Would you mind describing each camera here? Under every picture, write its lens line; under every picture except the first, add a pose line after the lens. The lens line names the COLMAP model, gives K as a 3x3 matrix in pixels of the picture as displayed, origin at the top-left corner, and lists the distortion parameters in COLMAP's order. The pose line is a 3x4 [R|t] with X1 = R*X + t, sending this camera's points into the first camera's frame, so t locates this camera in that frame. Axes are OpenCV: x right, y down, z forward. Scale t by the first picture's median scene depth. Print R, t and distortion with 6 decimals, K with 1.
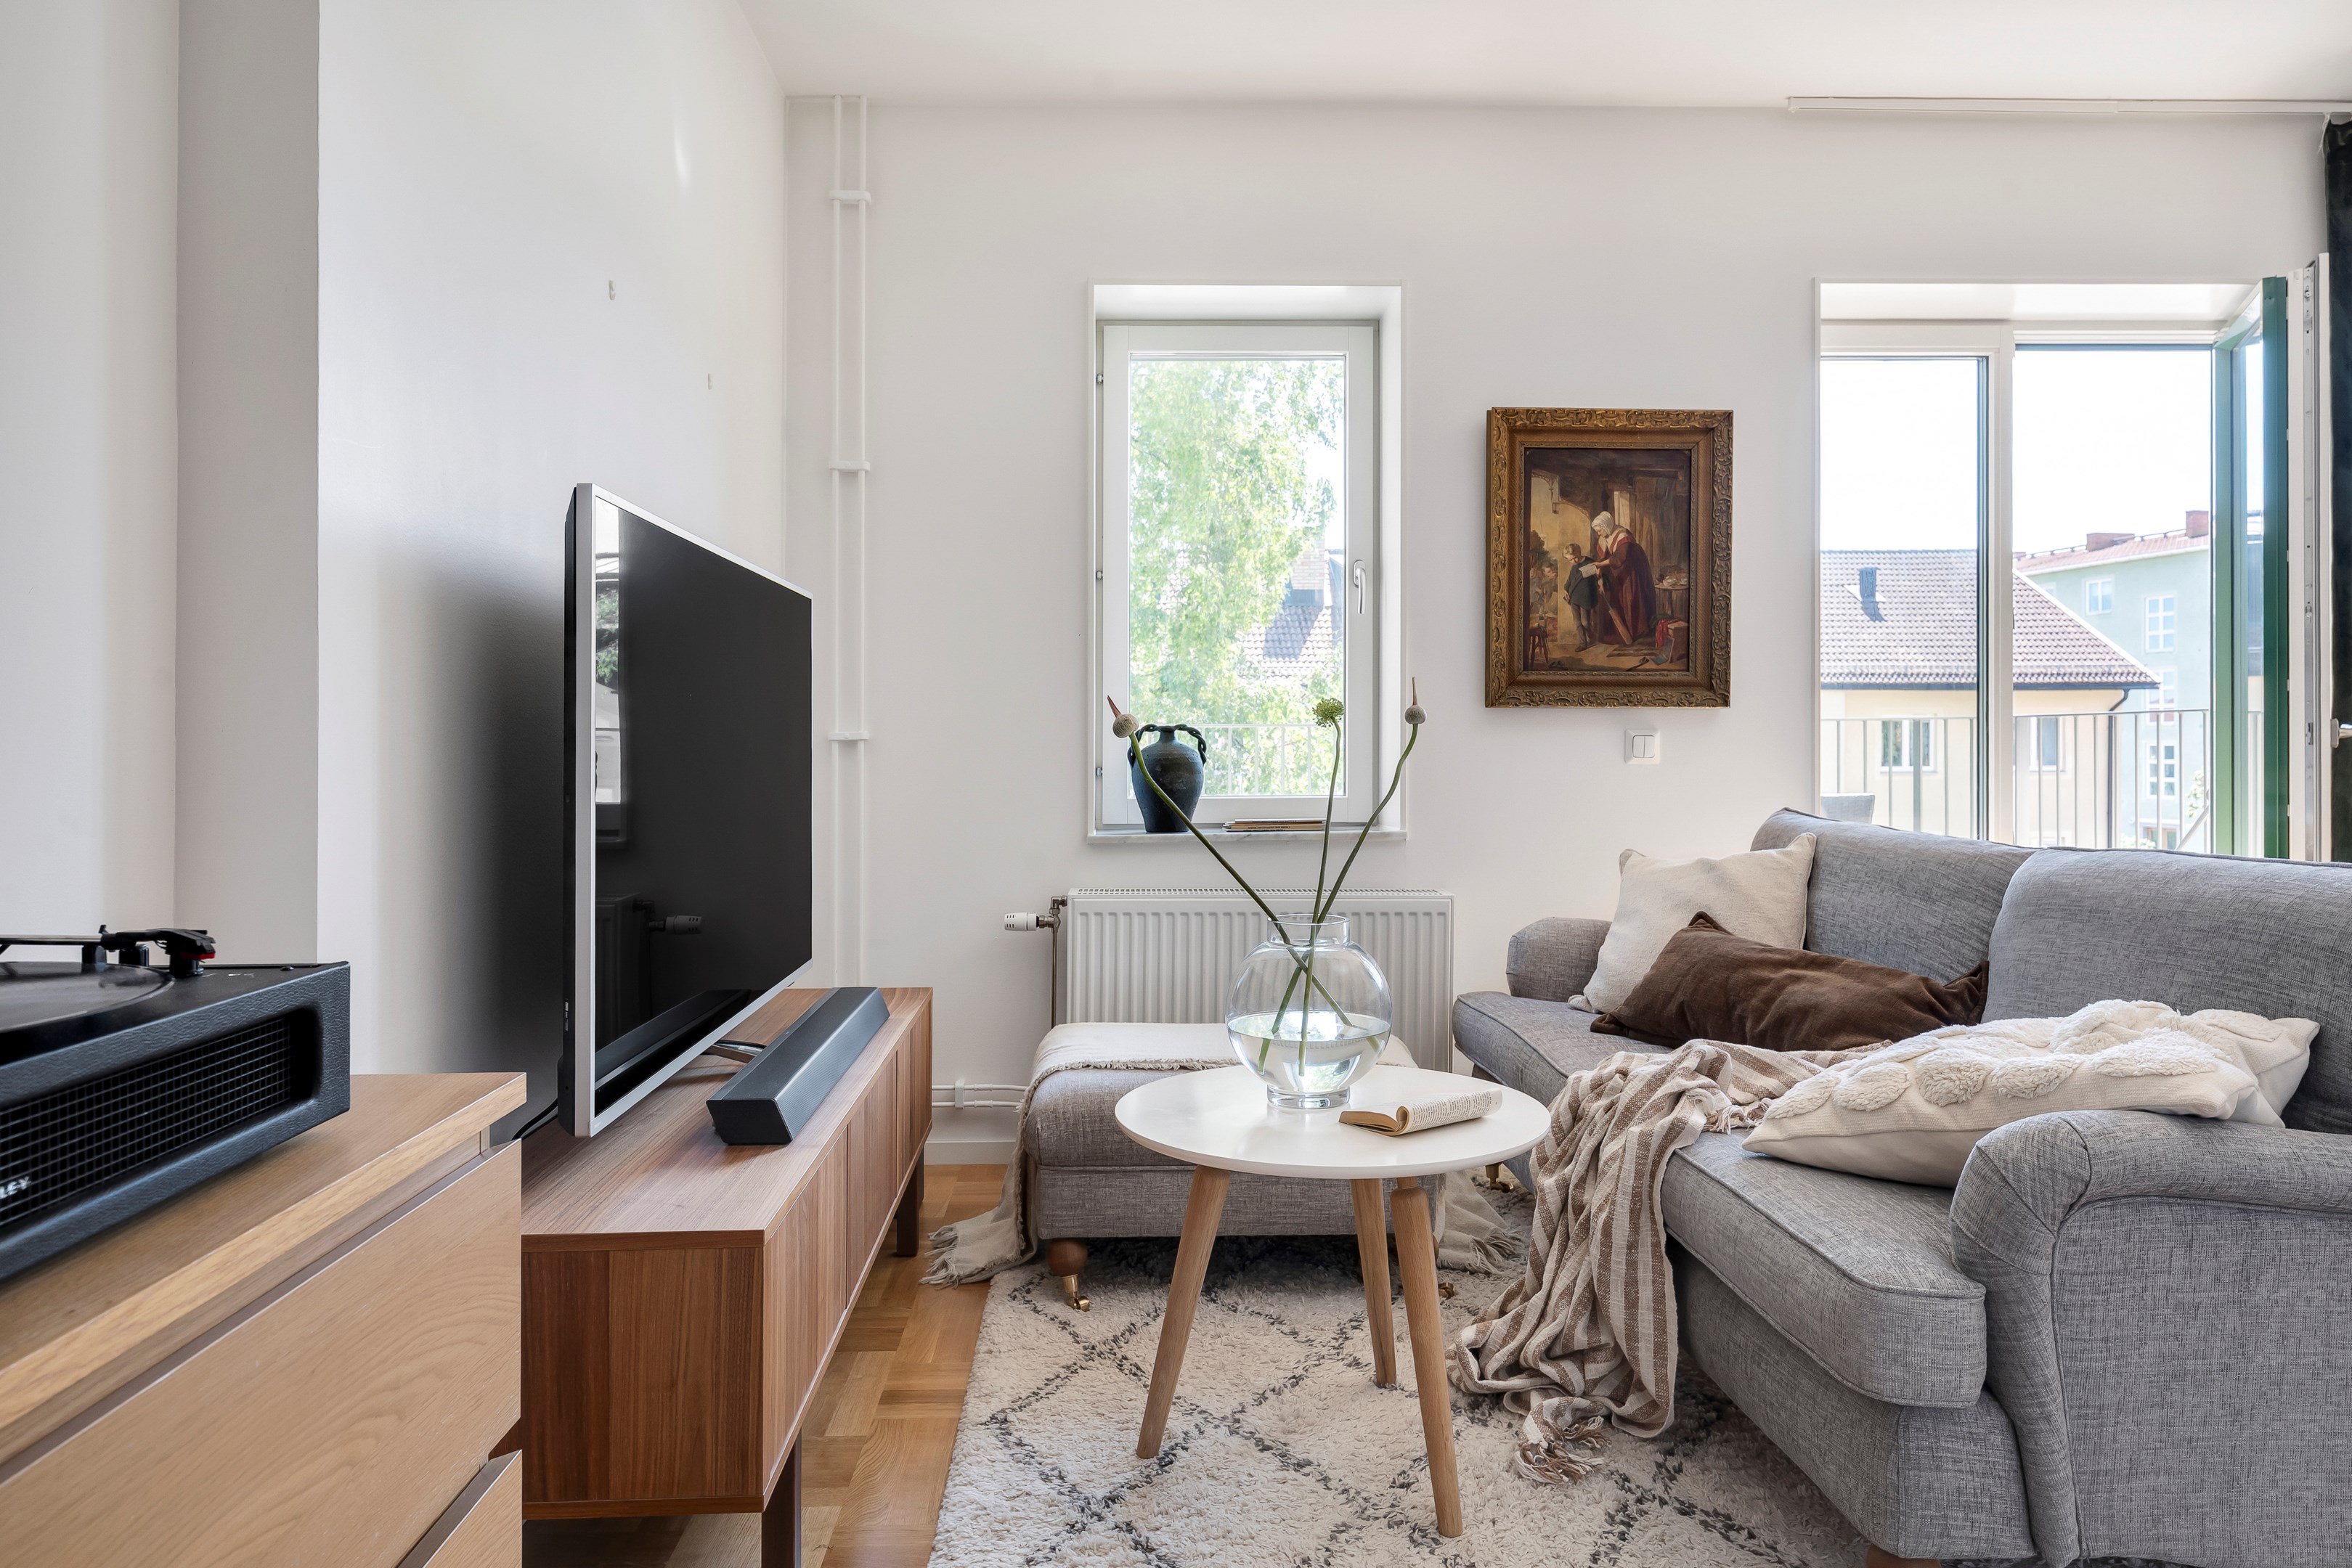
lens RADIAL K [[1494.5, 0, 1156.2], [0, 1494.5, 742.6], [0, 0, 1]] dist [0.010143, -0.003025]
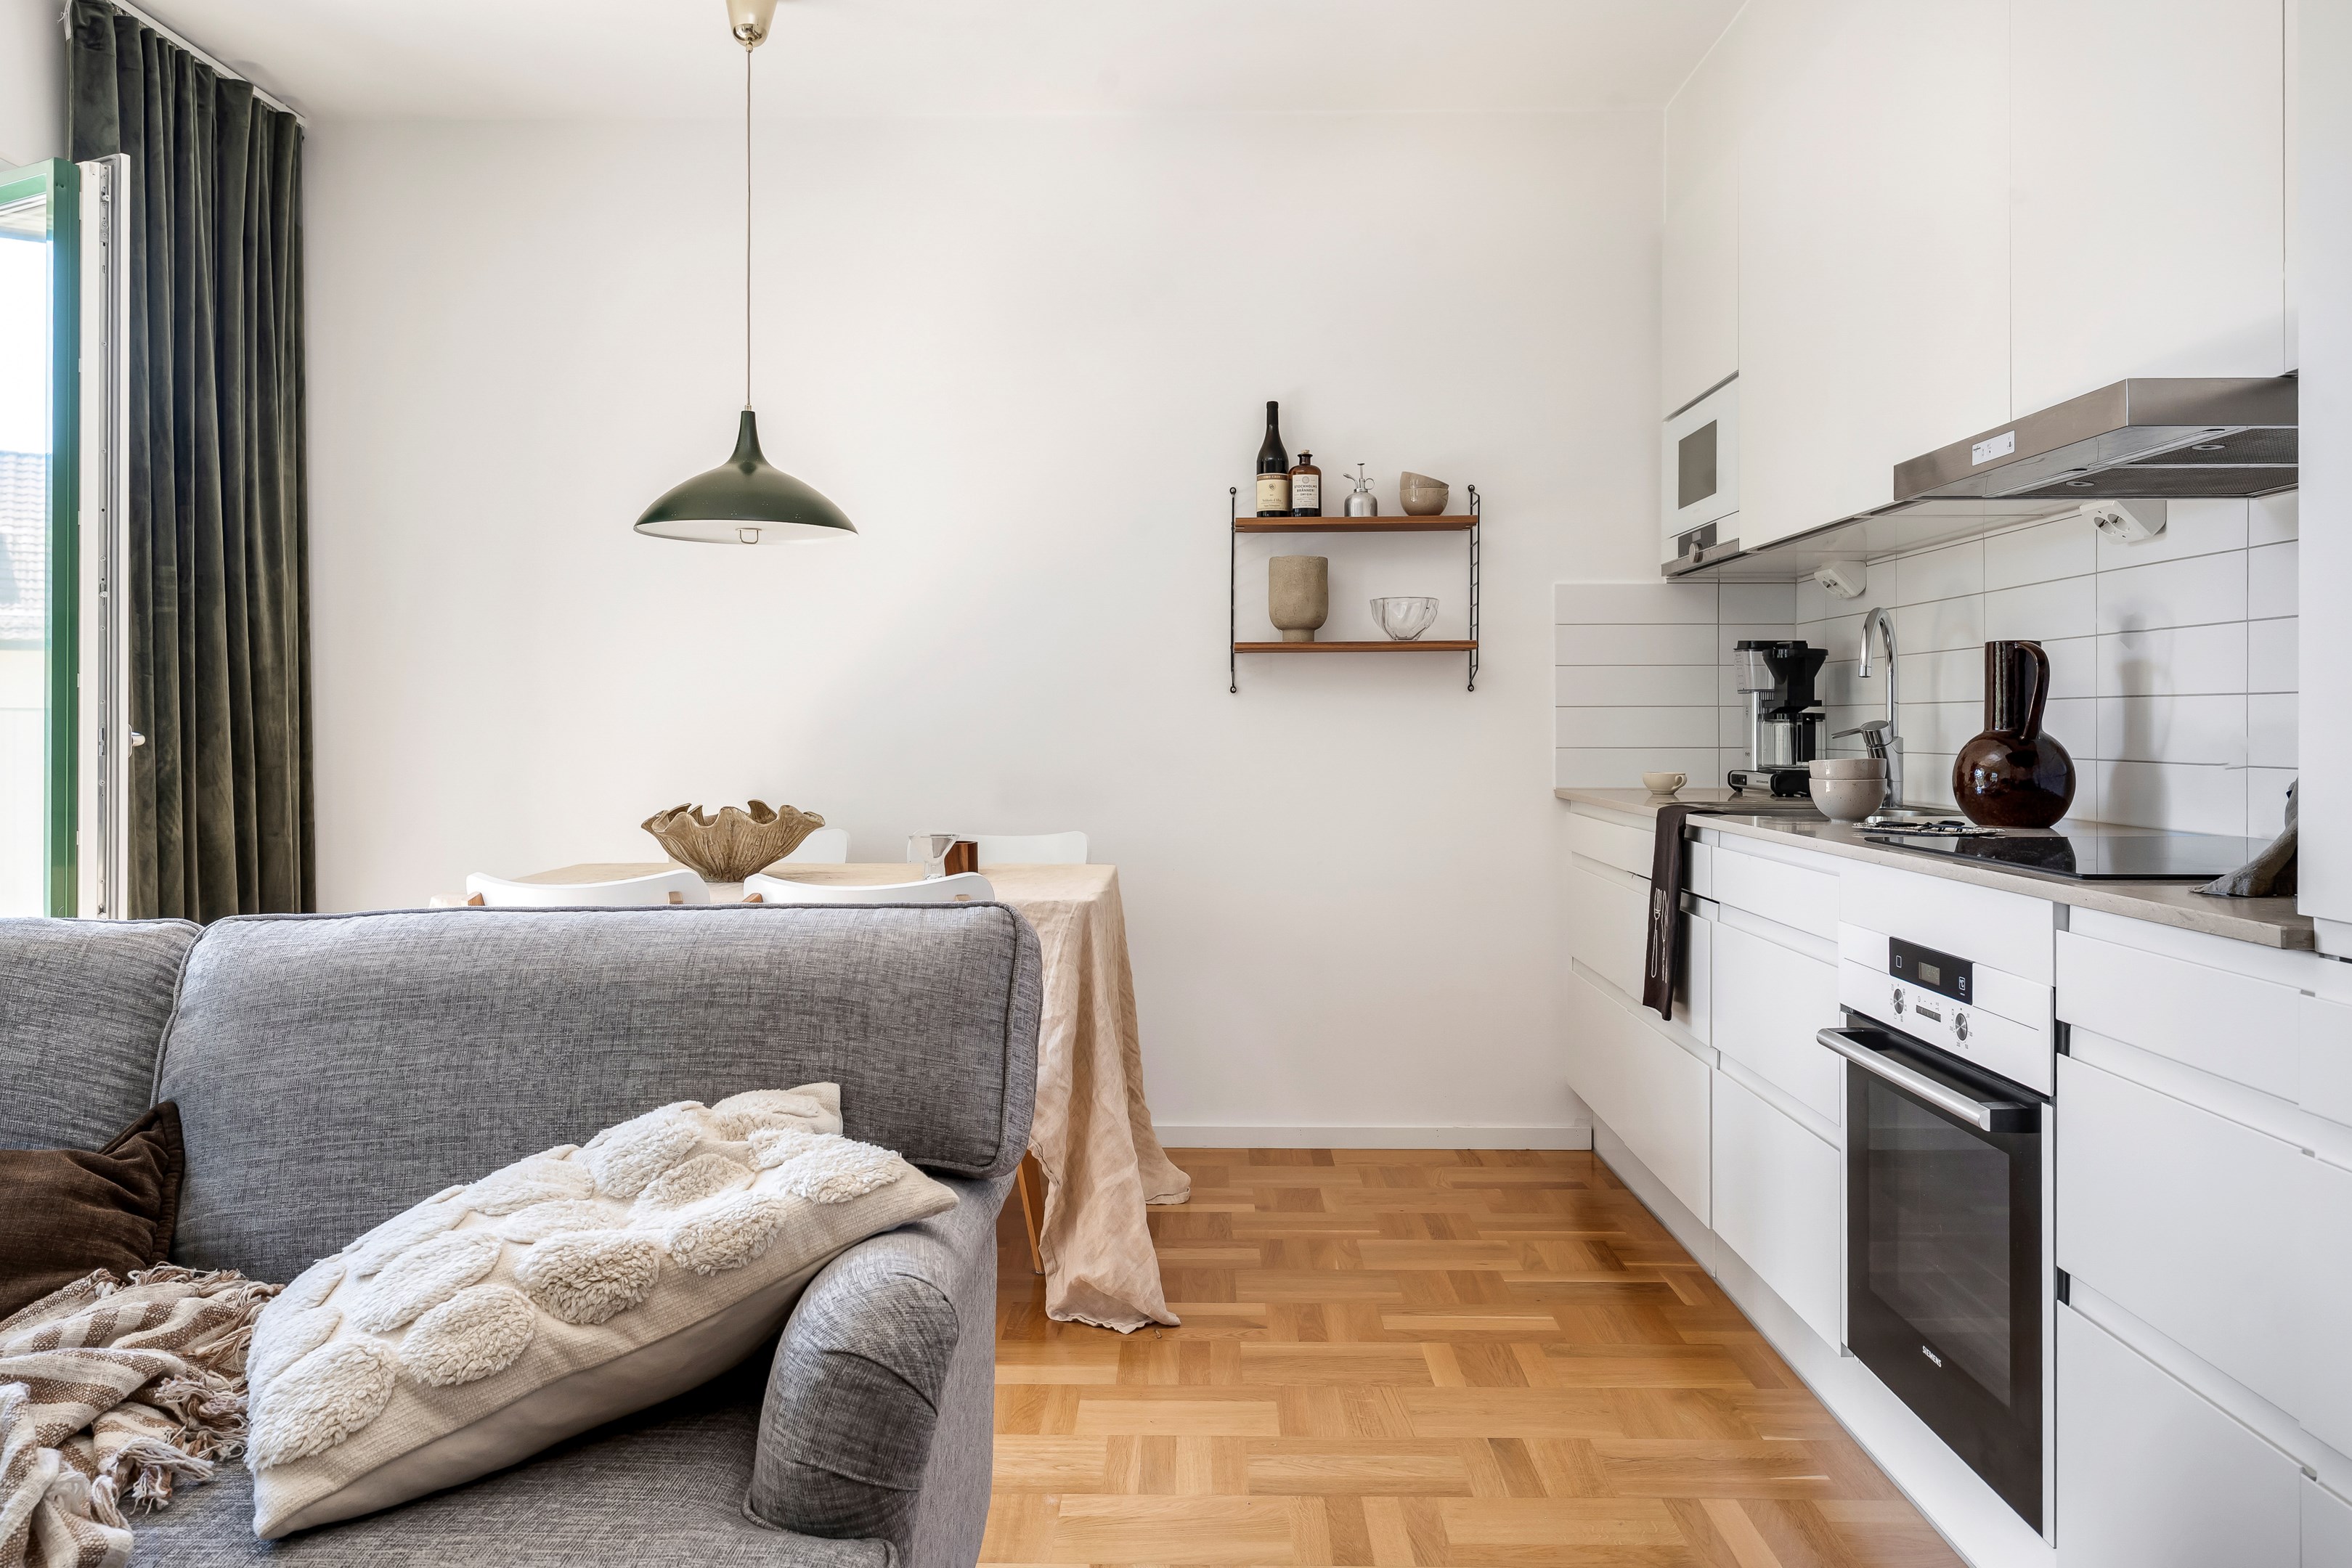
lens RADIAL K [[1692.8, 0, 1191.5], [0, 1692.8, 744.8], [0, 0, 1]] dist [-0.001851, 0.001220]
pose [[0.043658, -0.002963, 0.999042, -0.164563], [-0.005739, 0.999978, 0.003217, -0.015212], [-0.999030, -0.005874, 0.043640, 0.526449]]
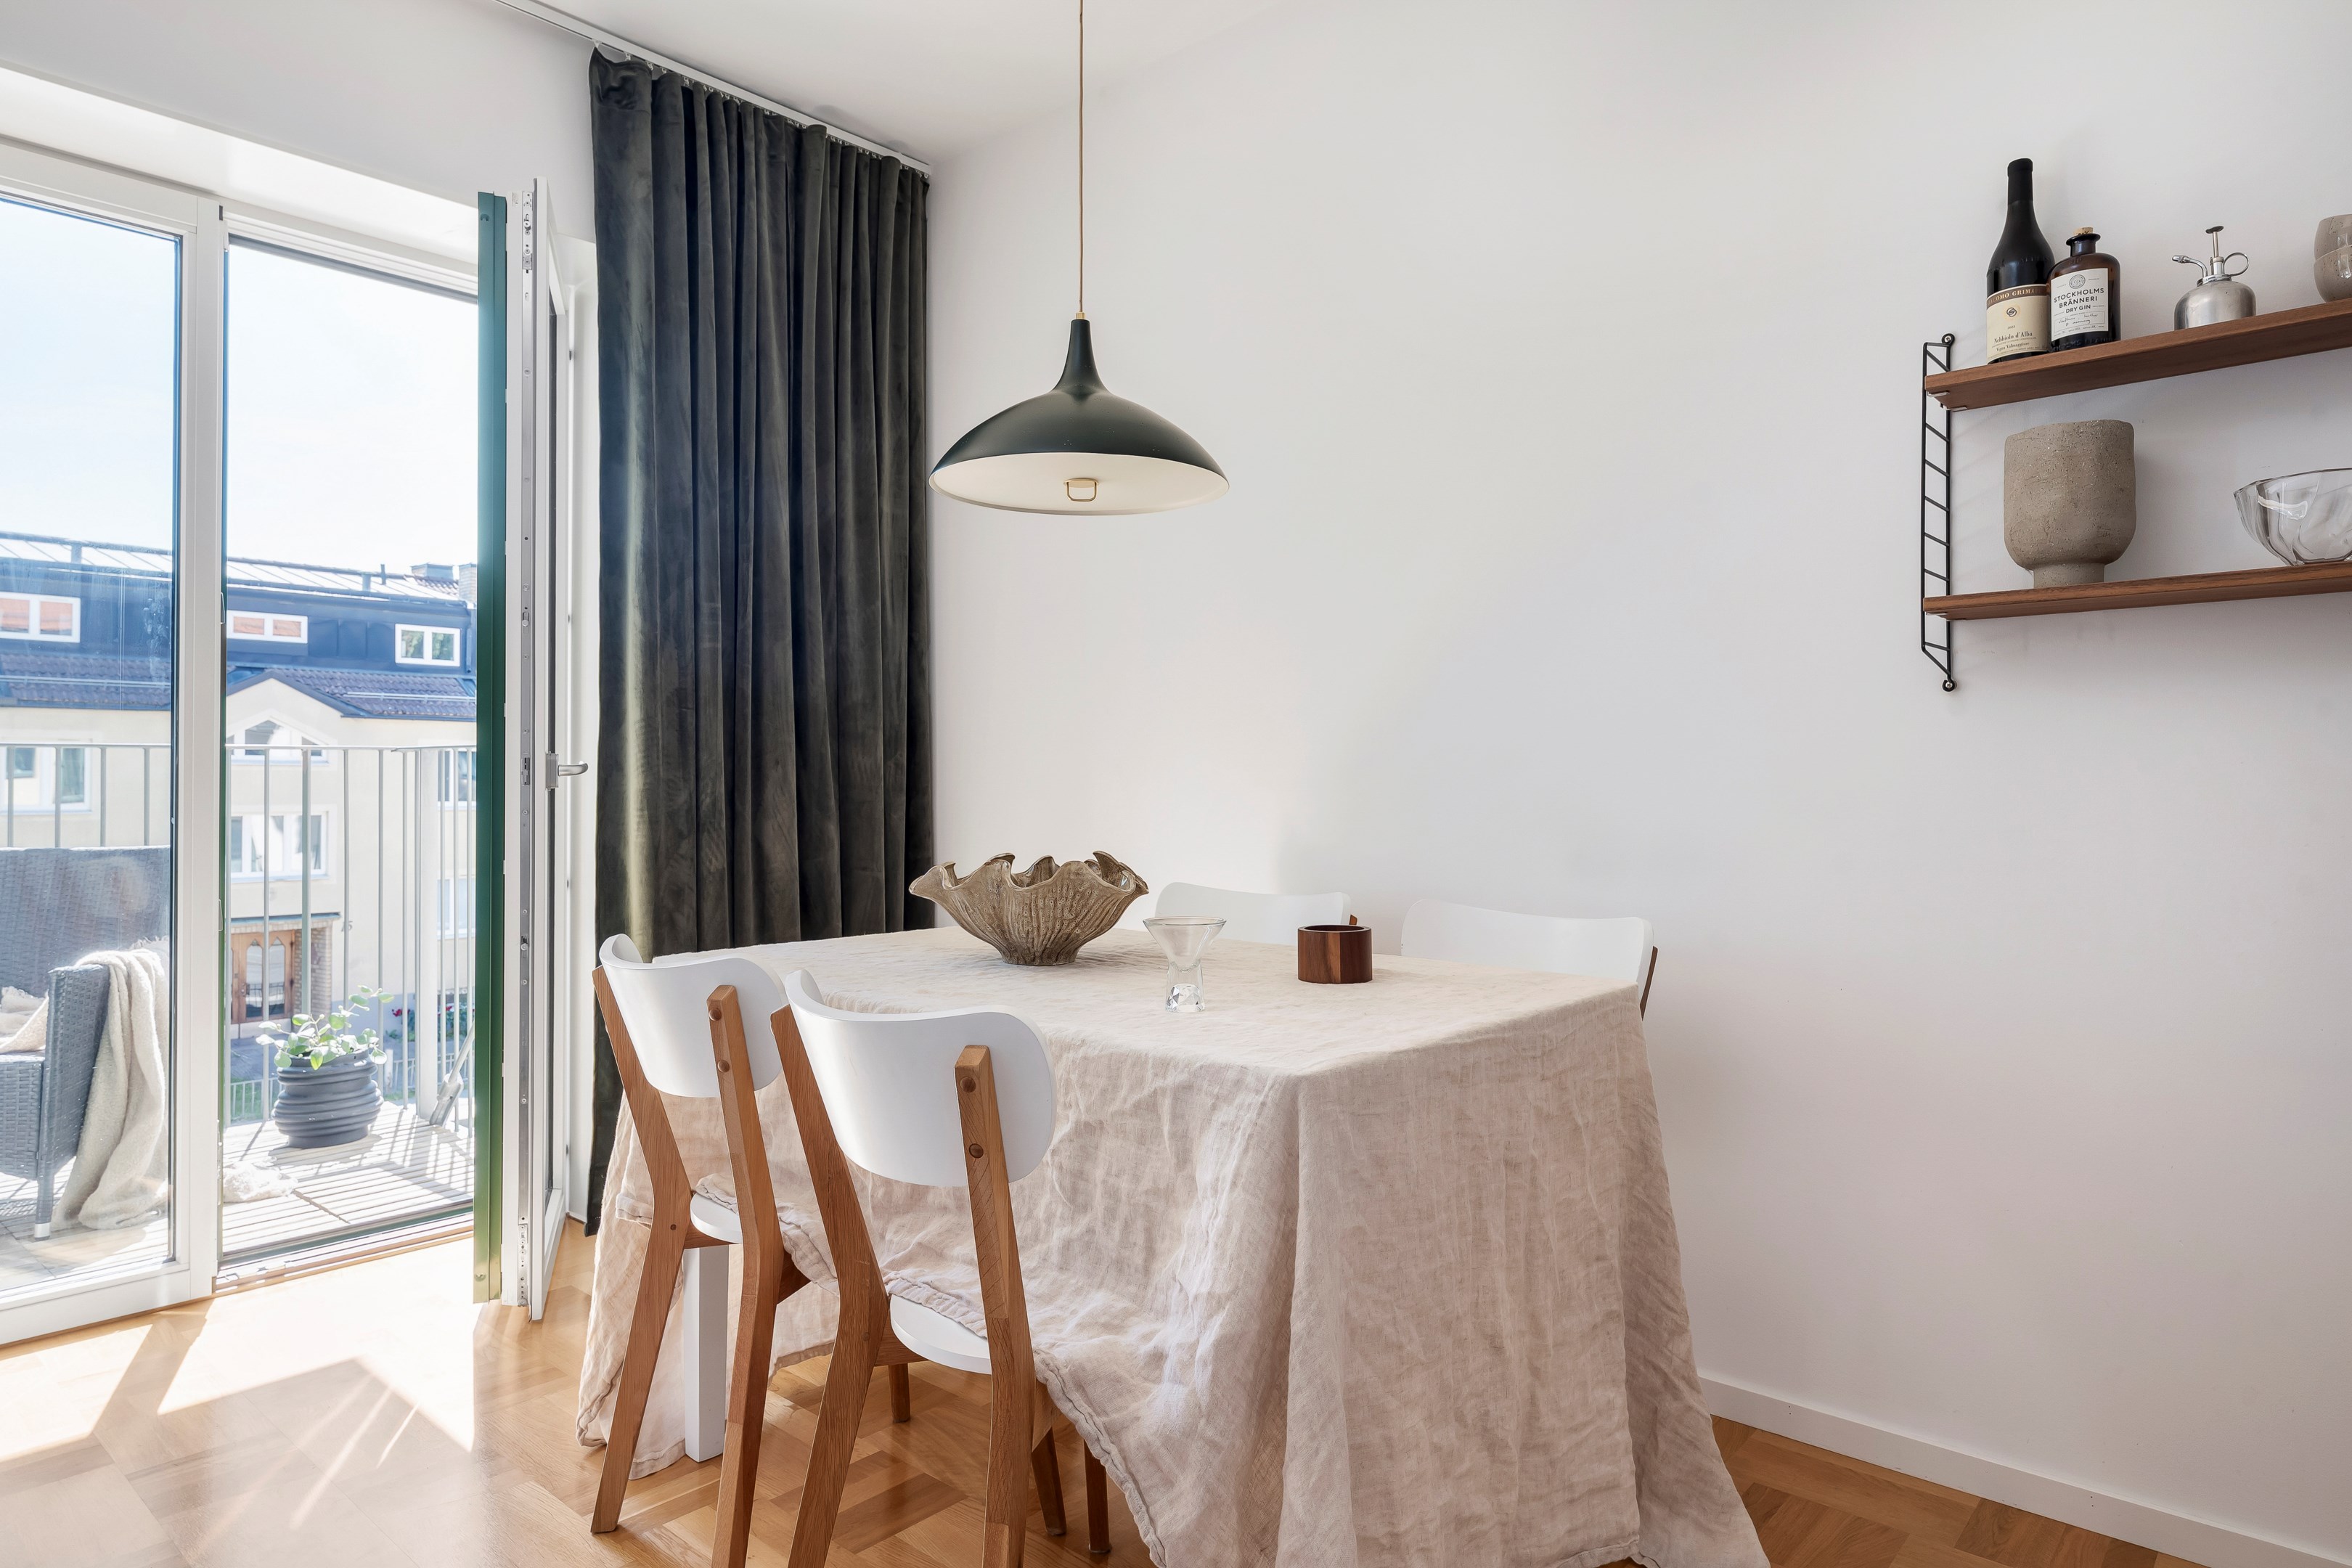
lens RADIAL K [[1347.2, 0, 1200.7], [0, 1347.2, 792.0], [0, 0, 1]] dist [-0.003764, 0.000905]
pose [[0.681537, -0.000167, 0.731783, 0.684922], [-0.008070, 0.999937, 0.007744, -0.004790], [-0.731739, -0.011183, 0.681493, 0.340206]]
